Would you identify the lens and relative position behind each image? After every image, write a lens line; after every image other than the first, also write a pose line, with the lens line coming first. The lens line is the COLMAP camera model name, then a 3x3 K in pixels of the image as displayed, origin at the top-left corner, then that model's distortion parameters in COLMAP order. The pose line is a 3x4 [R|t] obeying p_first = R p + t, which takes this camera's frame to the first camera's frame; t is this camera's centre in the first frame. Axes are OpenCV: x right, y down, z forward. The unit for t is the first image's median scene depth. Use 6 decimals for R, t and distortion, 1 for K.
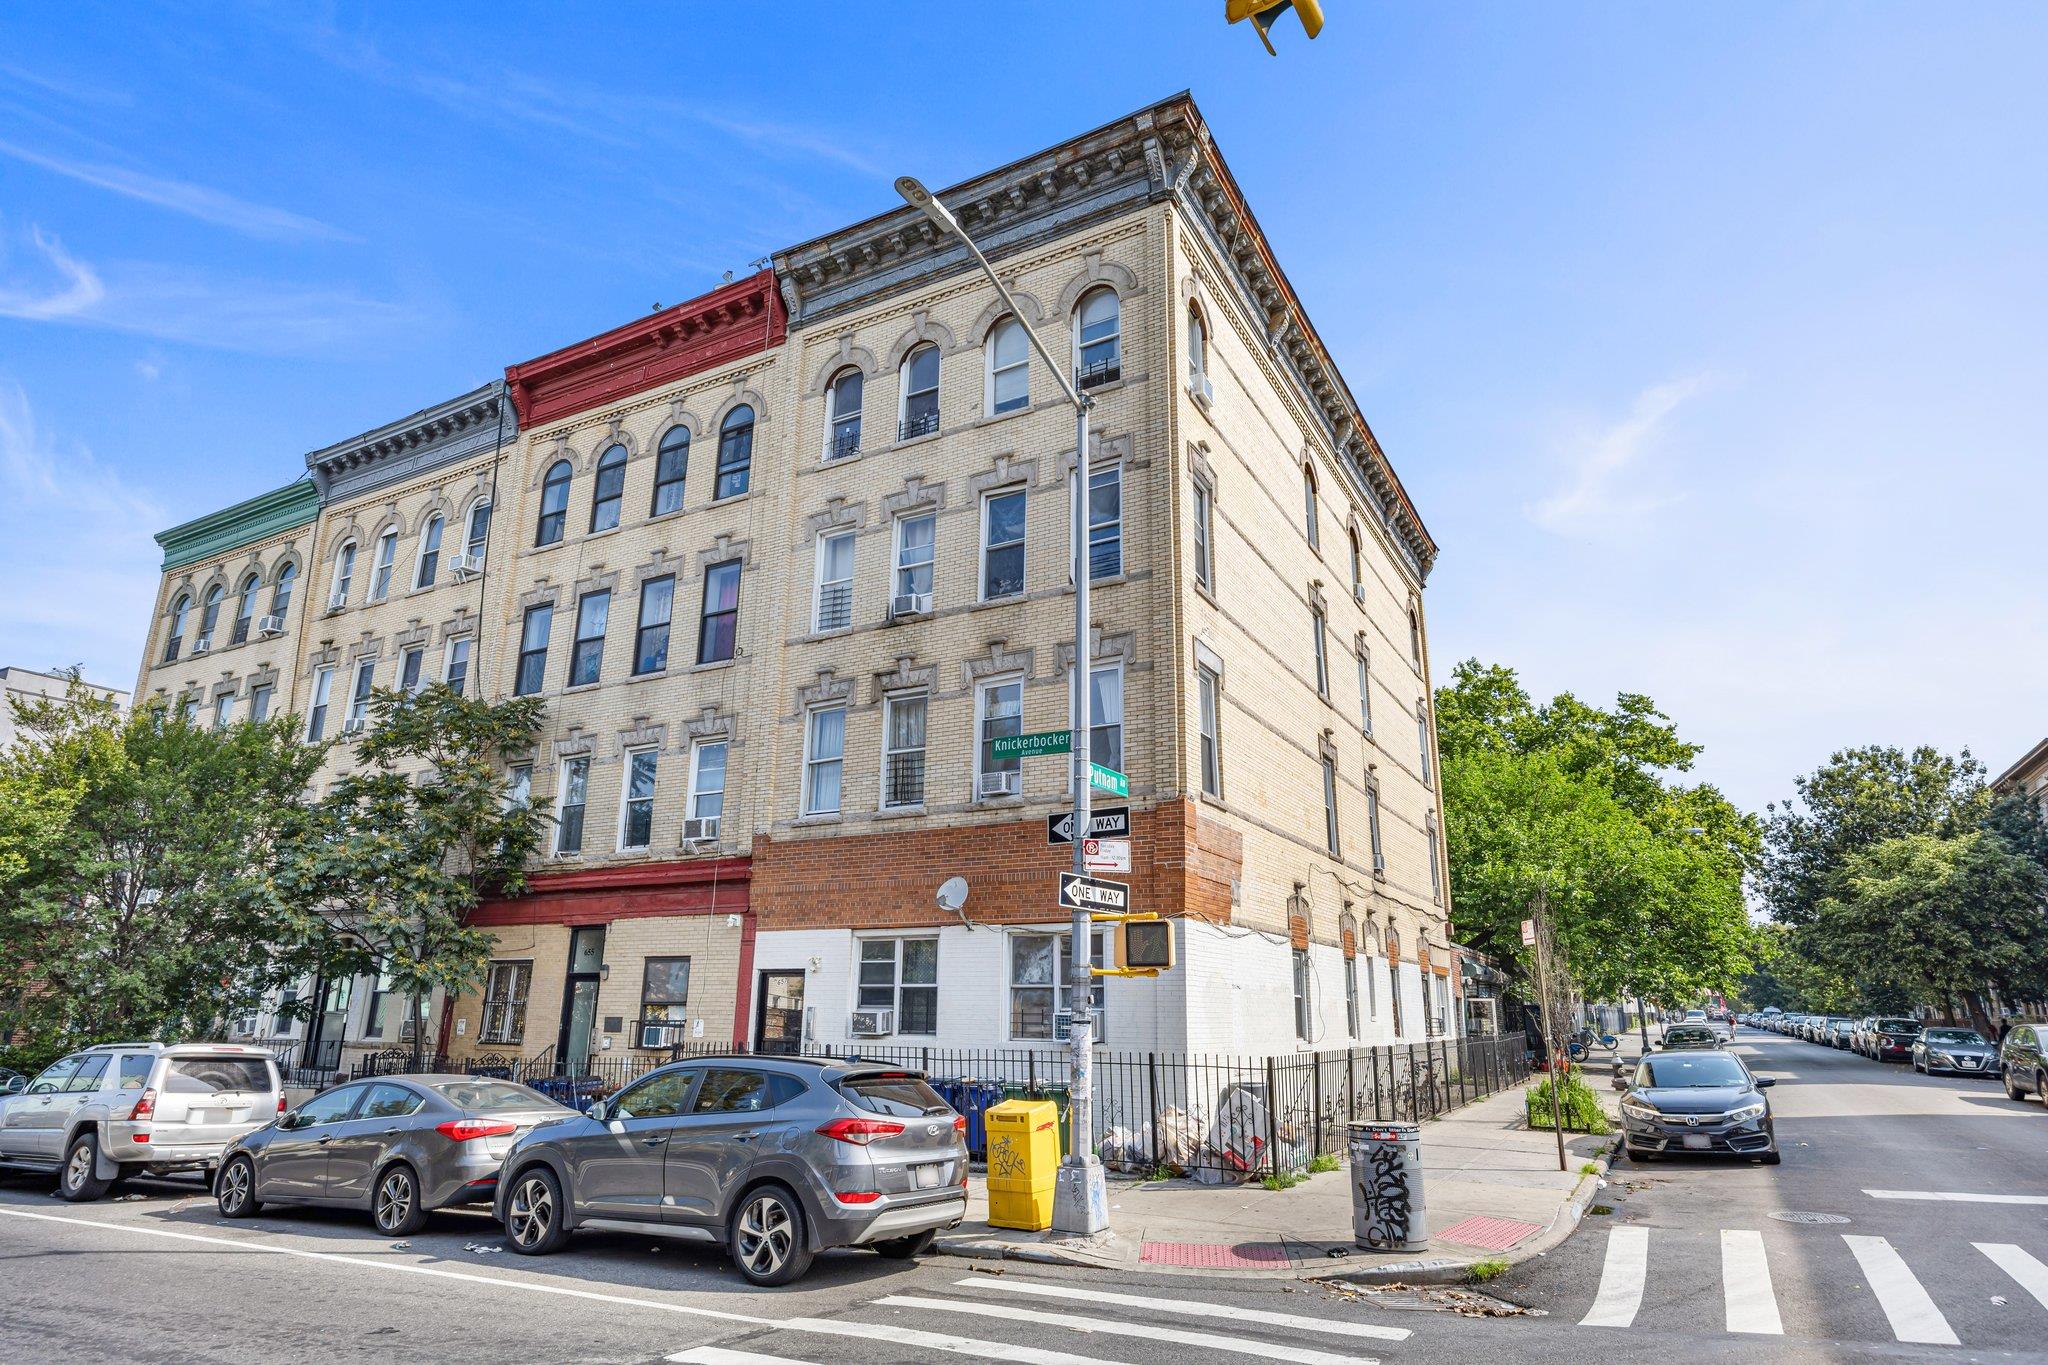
lens RADIAL K [[1173.8, 0, 1024.0], [0, 1173.8, 682.5], [0, 0, 1]] dist [0.000231, -0.000004]
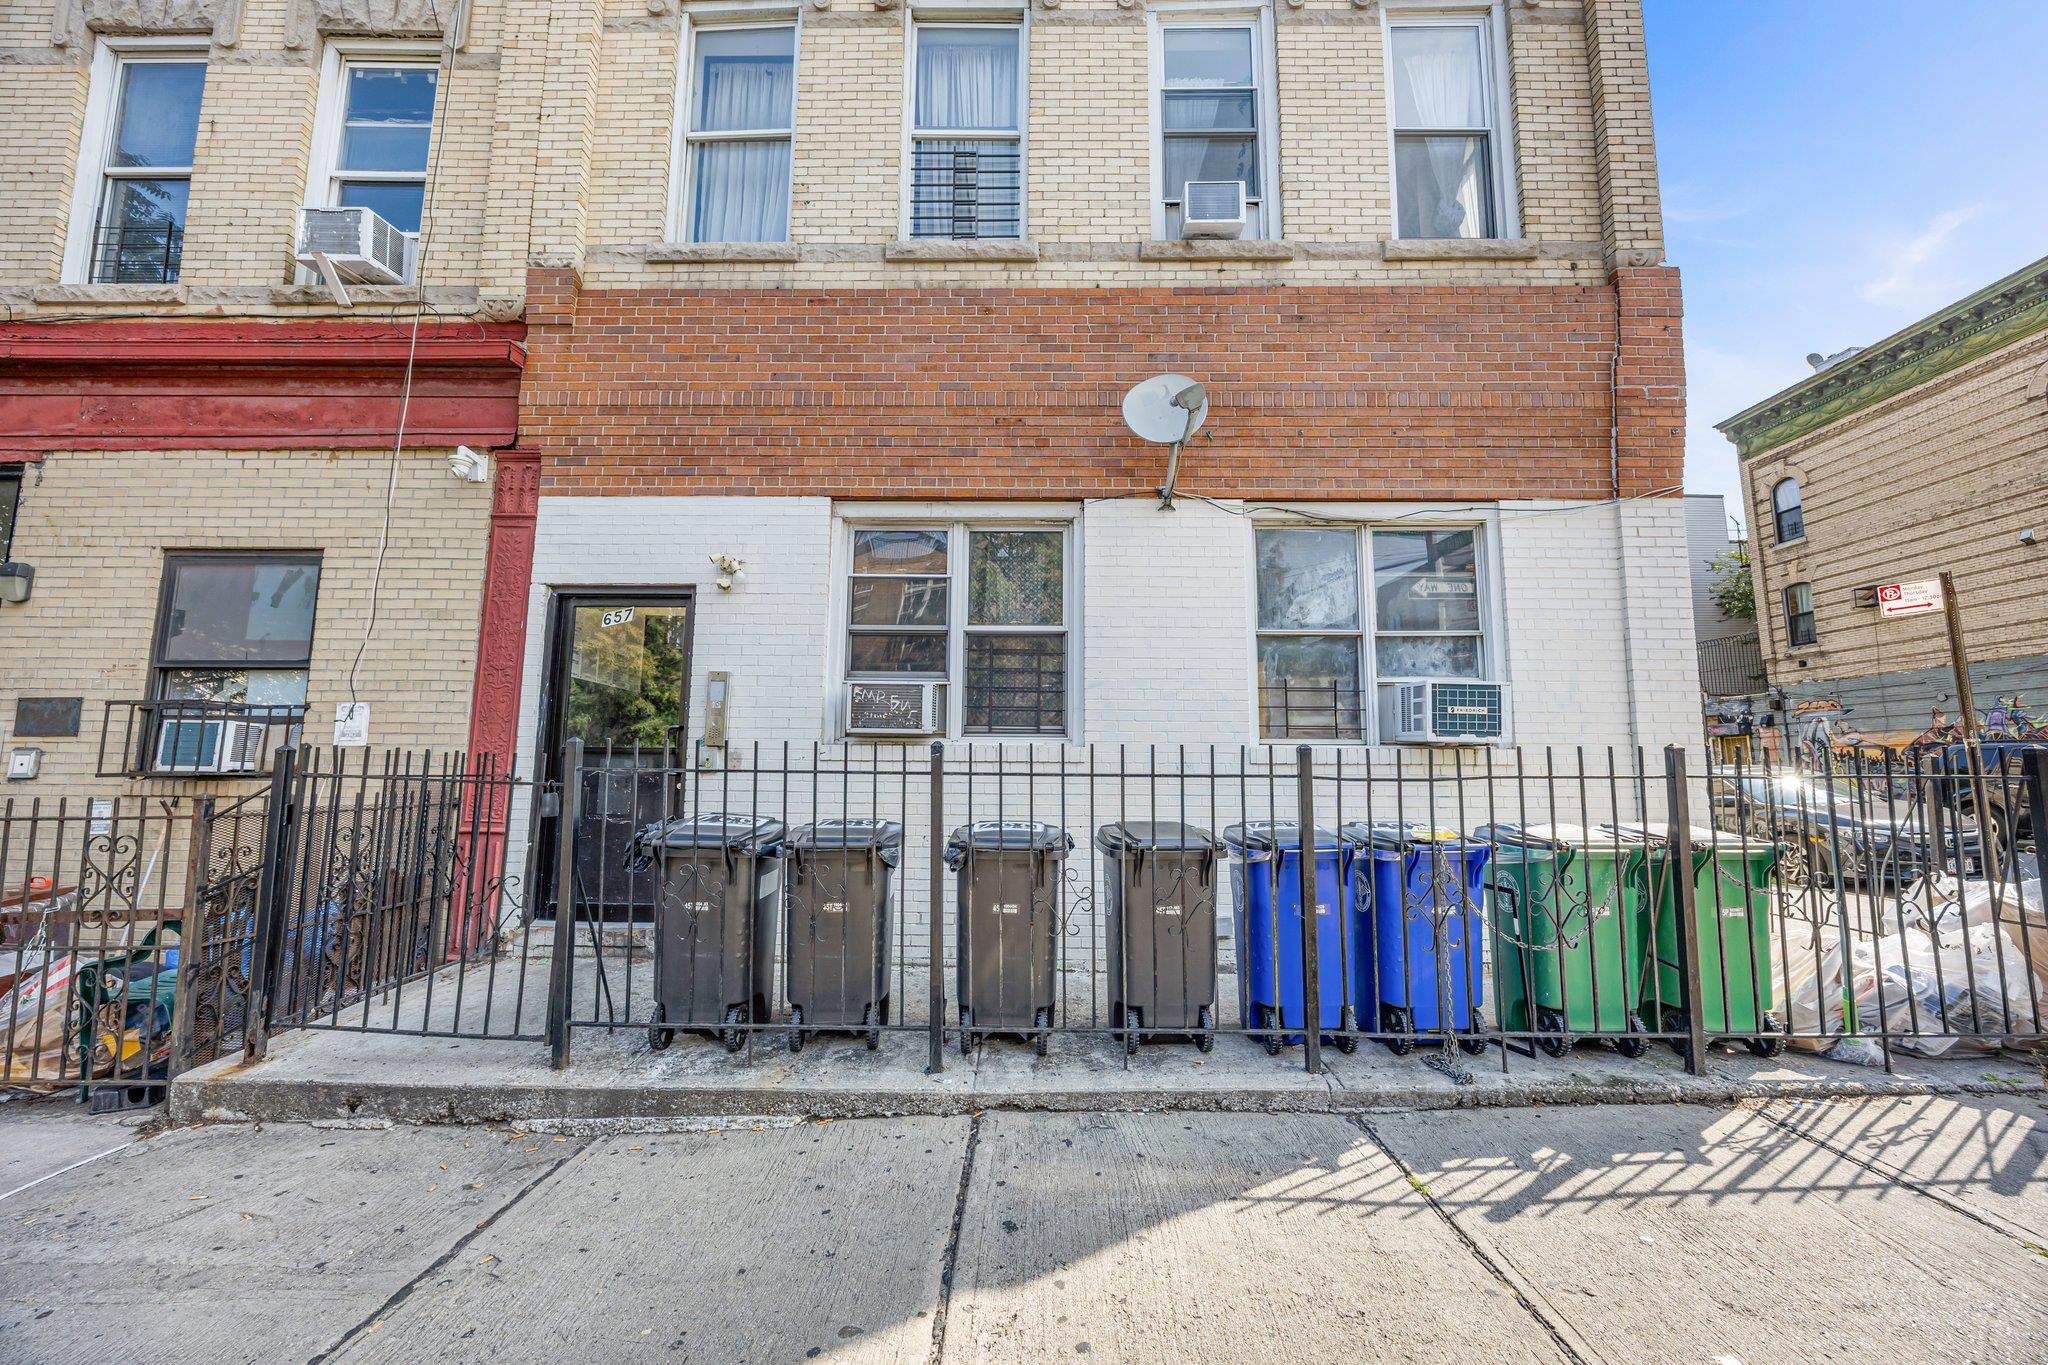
lens RADIAL K [[813.9, 0, 1035.0], [0, 813.9, 667.5], [0, 0, 1]] dist [-0.003215, 0.000368]
pose [[0.873615, 0.054960, 0.483505, -0.214705], [-0.131886, 0.983155, 0.126541, 0.216330], [-0.468406, -0.174315, 0.866147, 0.675855]]
